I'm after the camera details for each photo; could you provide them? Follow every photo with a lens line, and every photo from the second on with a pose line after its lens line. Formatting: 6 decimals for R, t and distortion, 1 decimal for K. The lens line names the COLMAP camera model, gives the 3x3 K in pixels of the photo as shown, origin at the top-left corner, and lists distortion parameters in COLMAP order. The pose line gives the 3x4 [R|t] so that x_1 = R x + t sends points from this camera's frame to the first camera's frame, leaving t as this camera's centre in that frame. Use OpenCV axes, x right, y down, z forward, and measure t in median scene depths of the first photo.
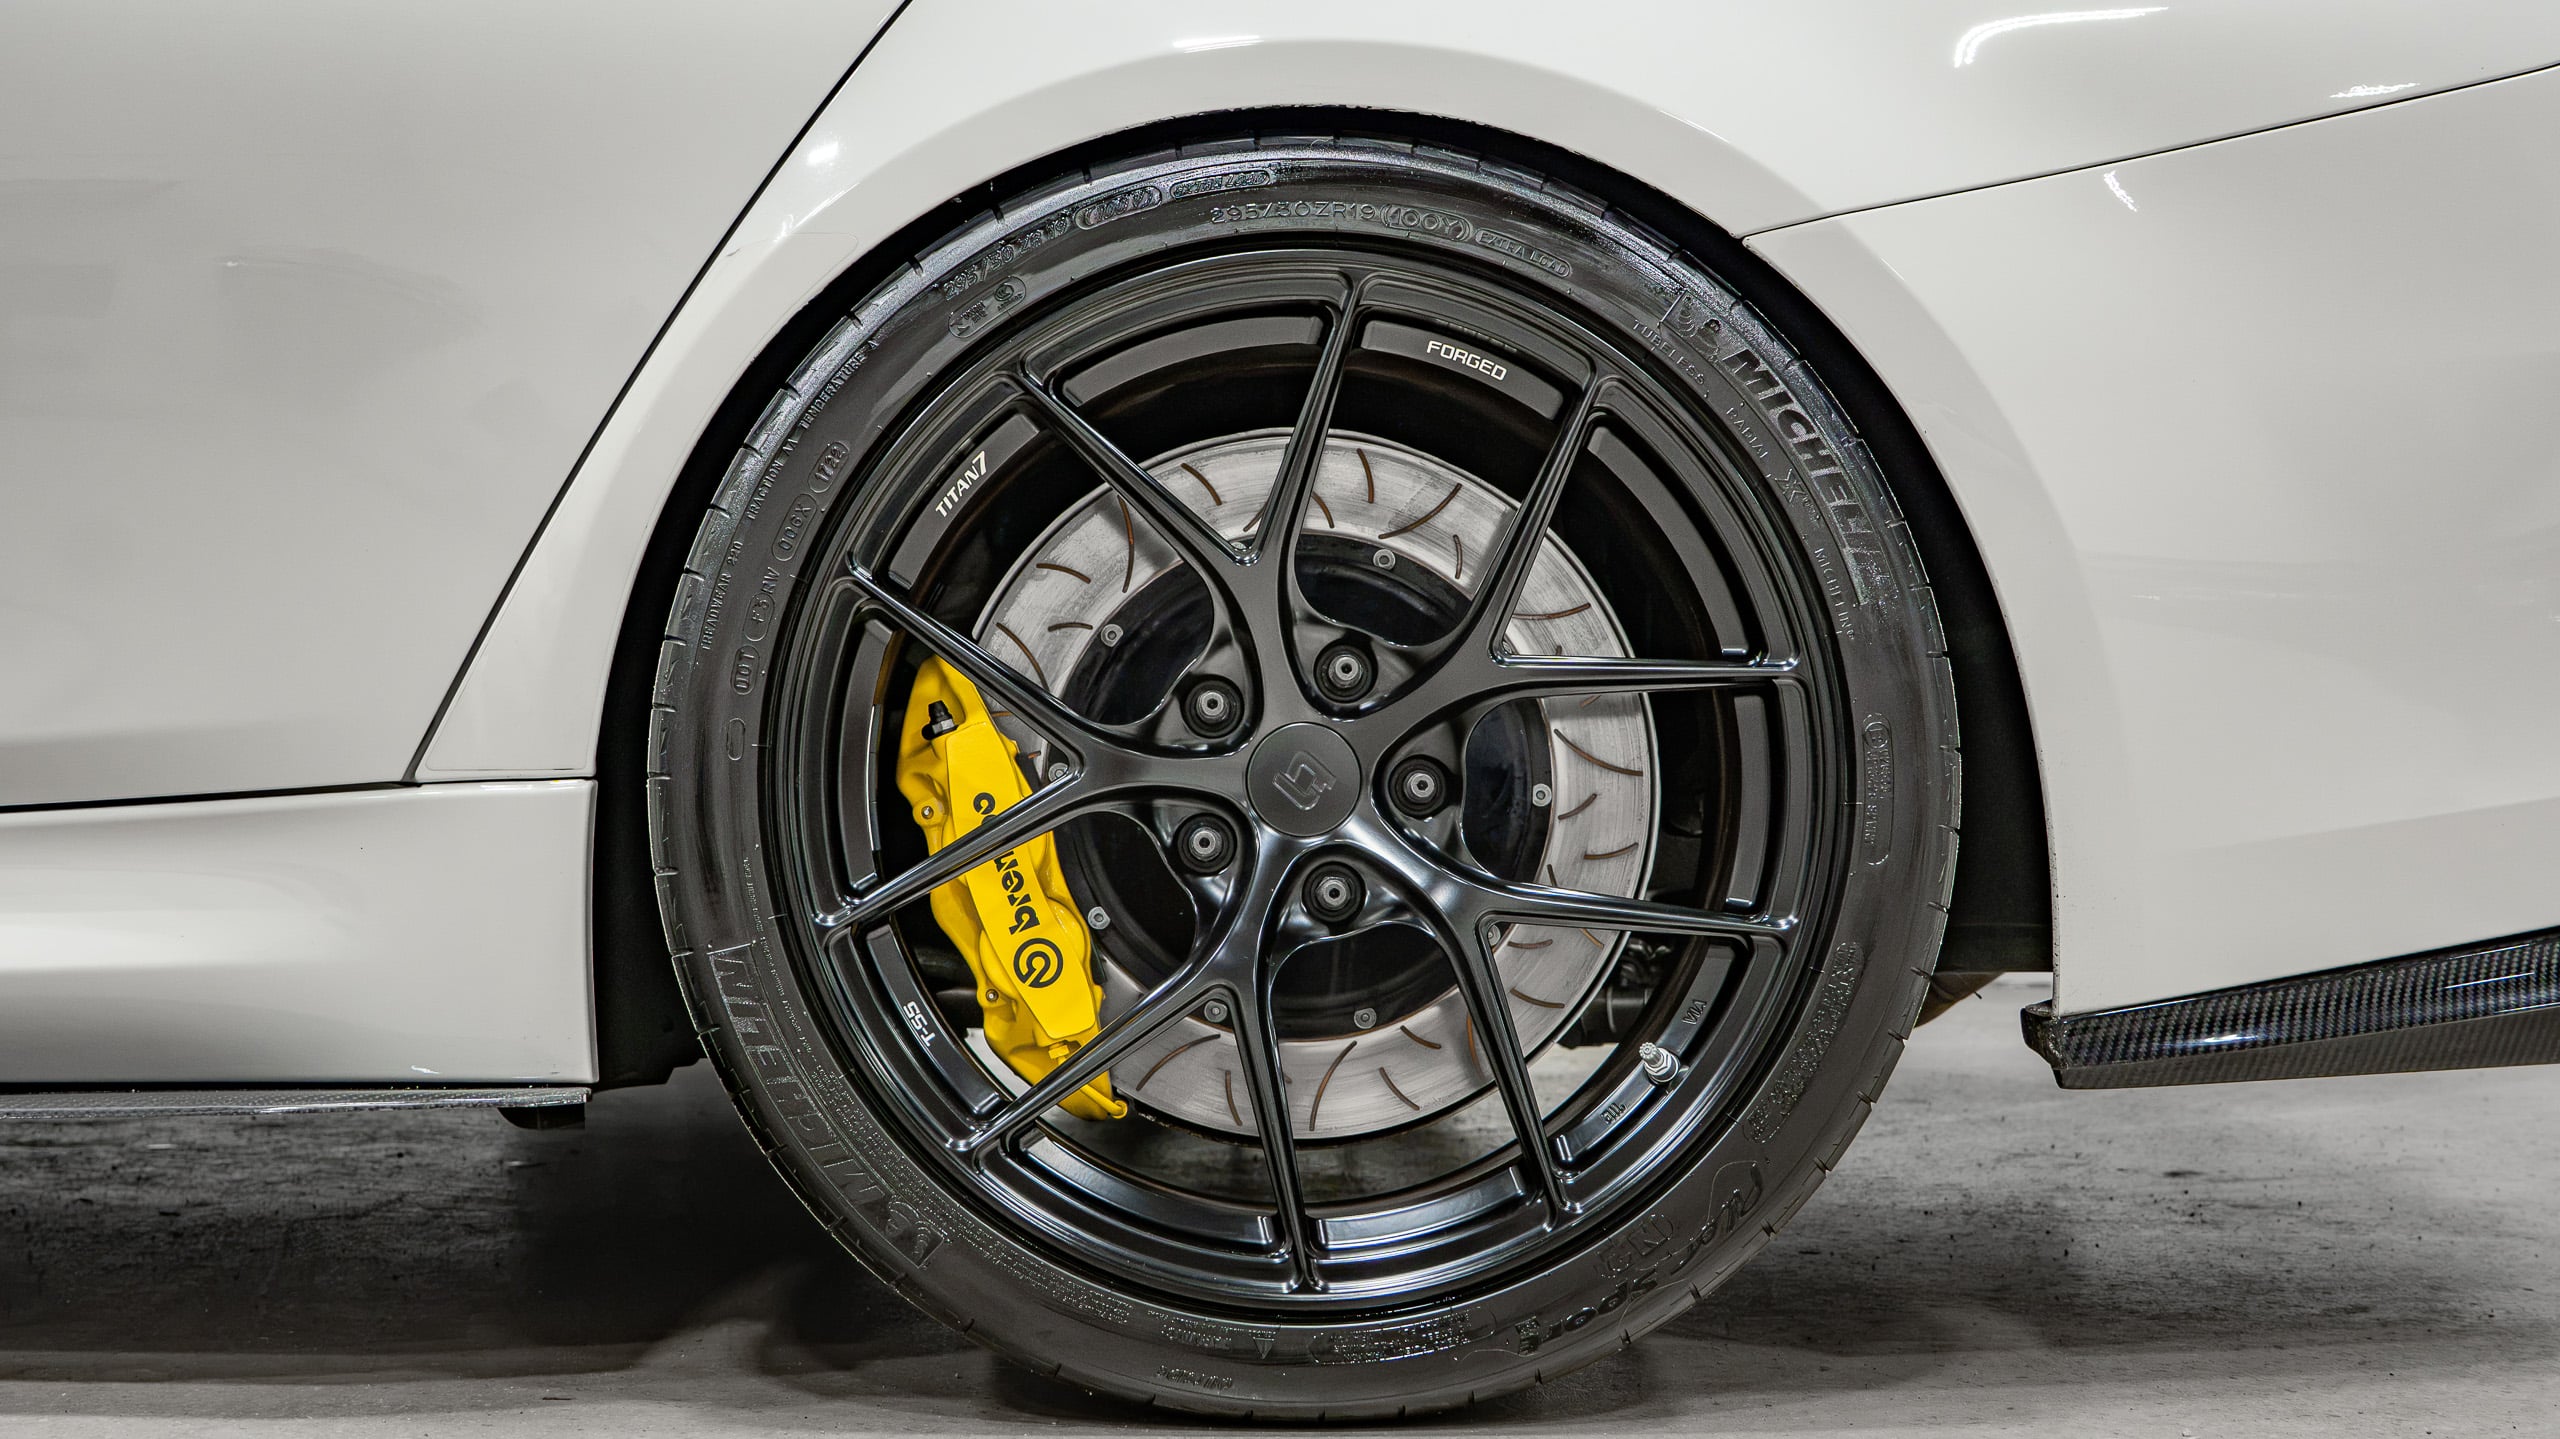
lens RADIAL K [[3158.6, 0, 1217.1], [0, 3158.6, 732.9], [0, 0, 1]] dist [-0.069065, 0.053970]
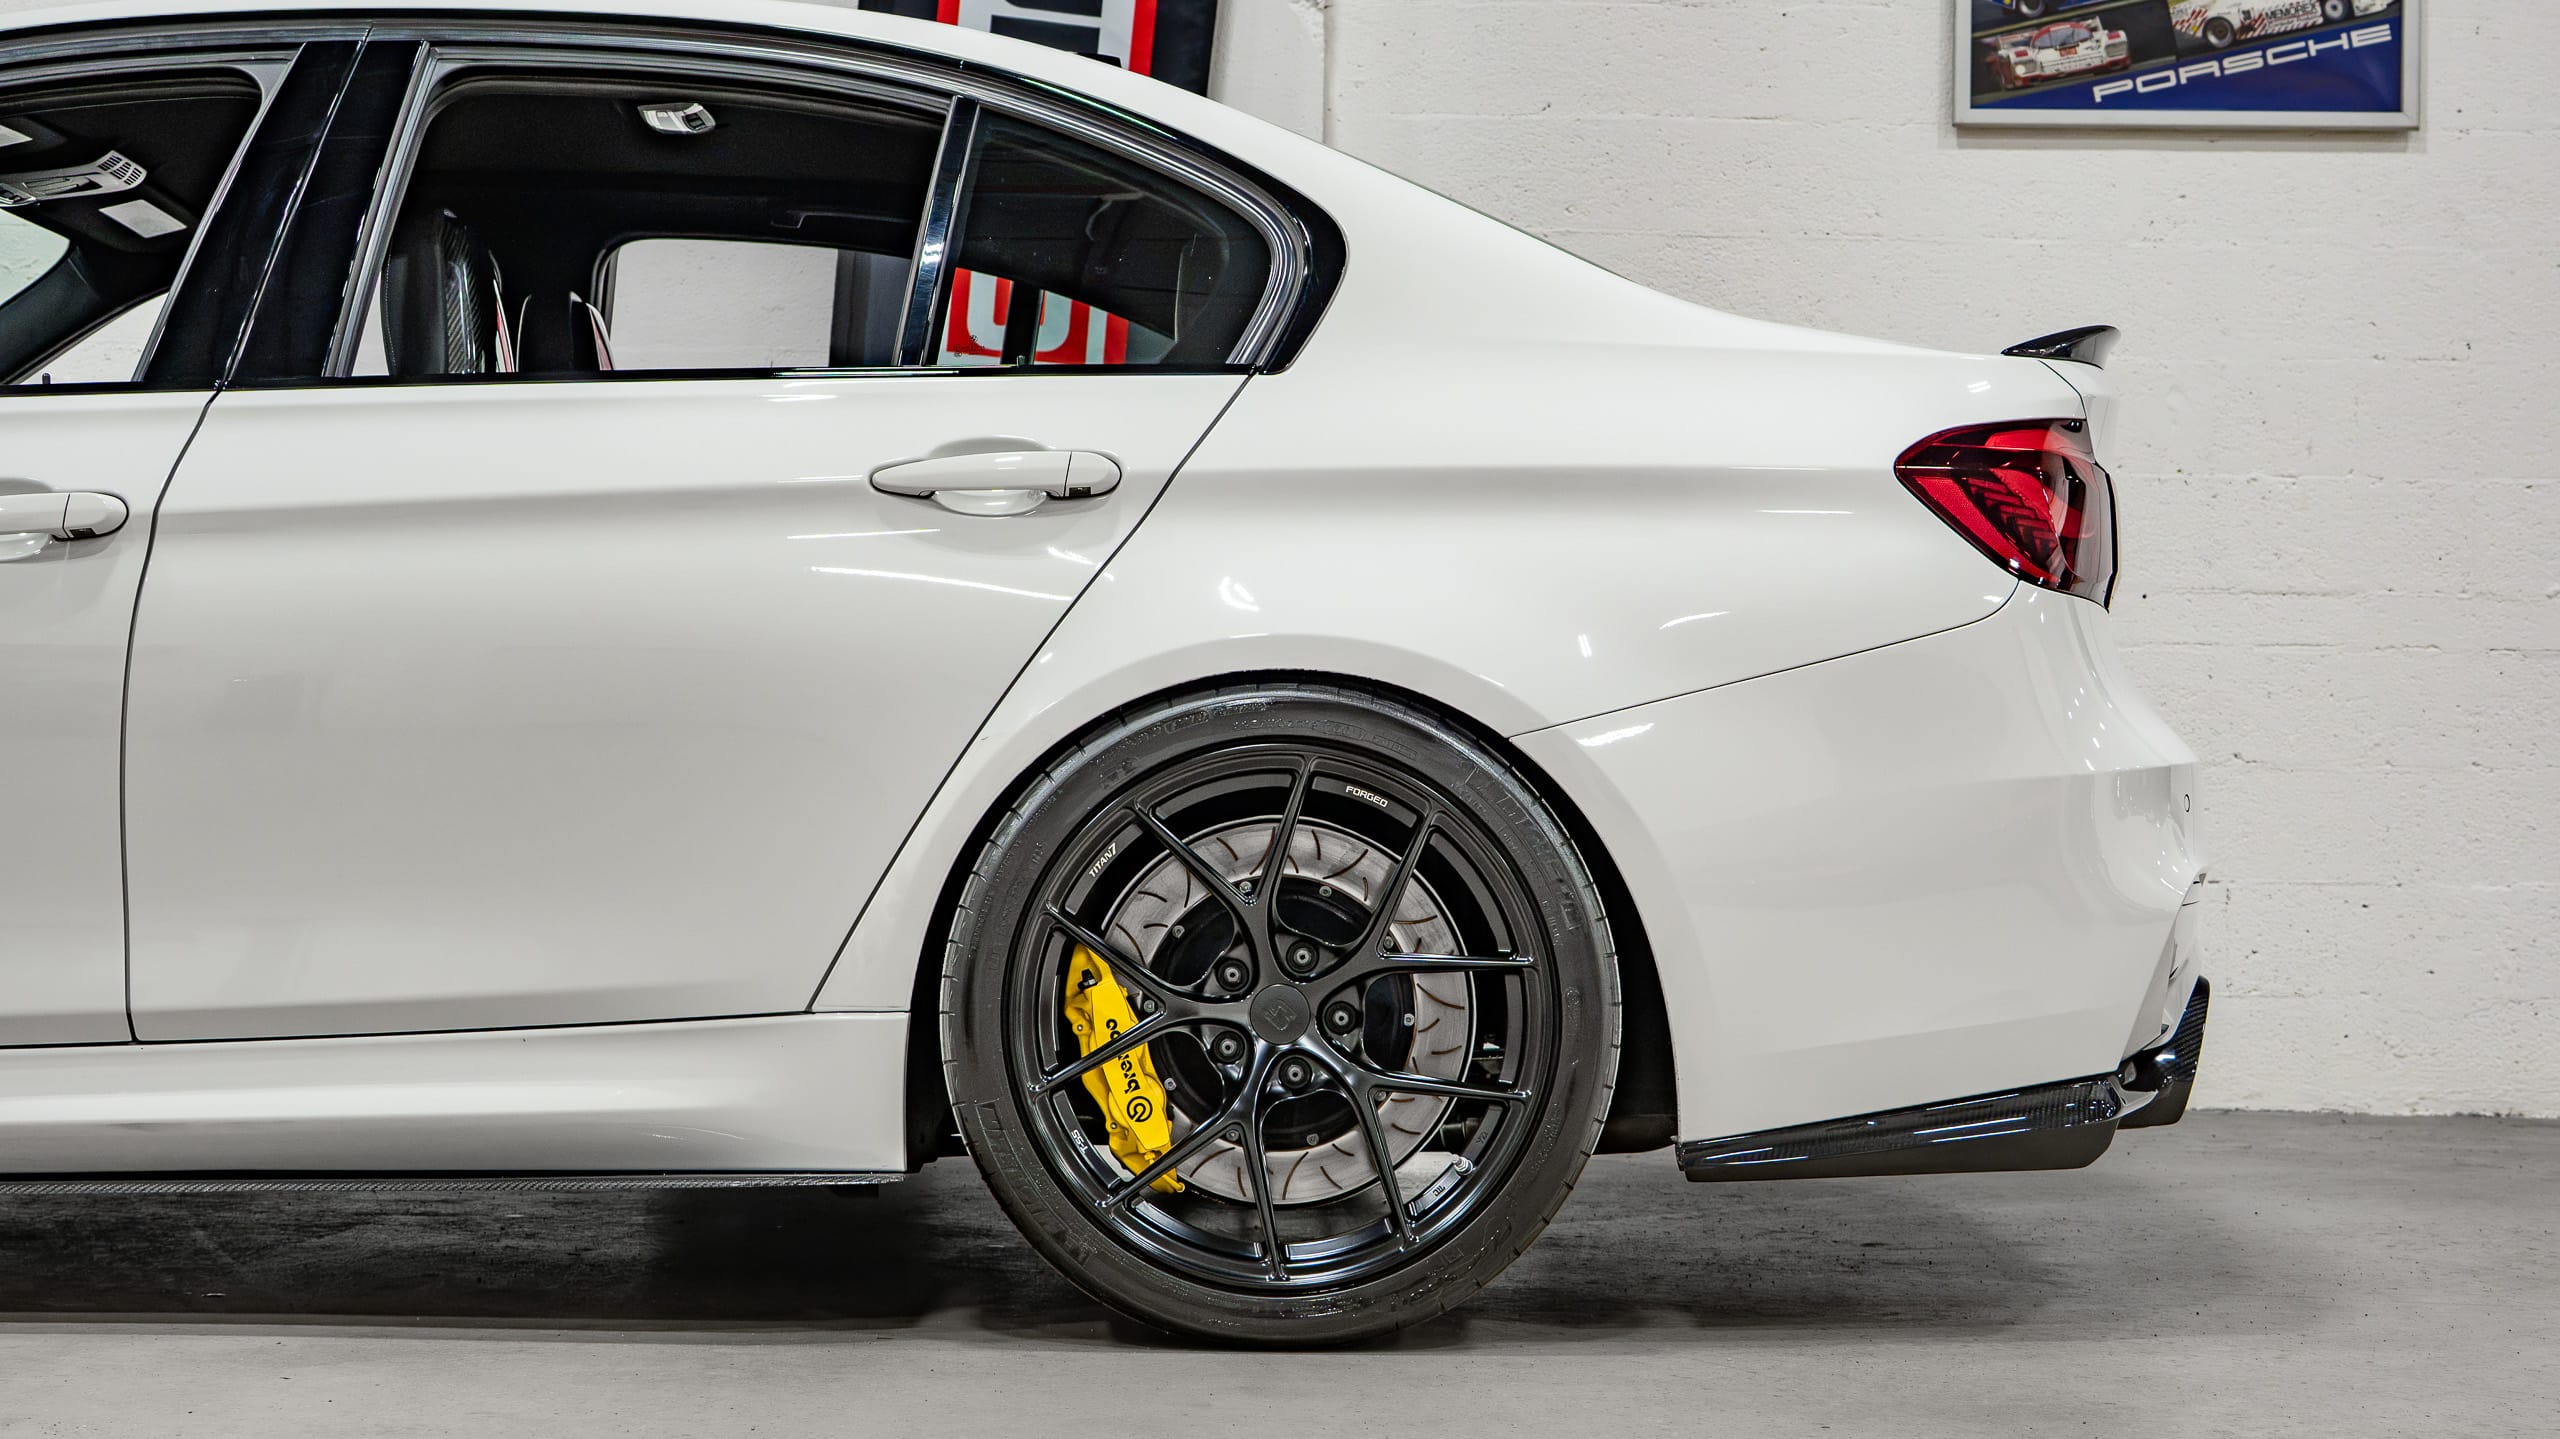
lens RADIAL K [[3922.4, 0, 1176.7], [0, 3922.4, 711.0], [0, 0, 1]] dist [0.029782, 0.110770]
pose [[0.999909, 0.006900, -0.011559, -0.008877], [-0.007010, 0.999930, -0.009564, -0.145016], [0.011492, 0.009644, 0.999887, -1.369061]]
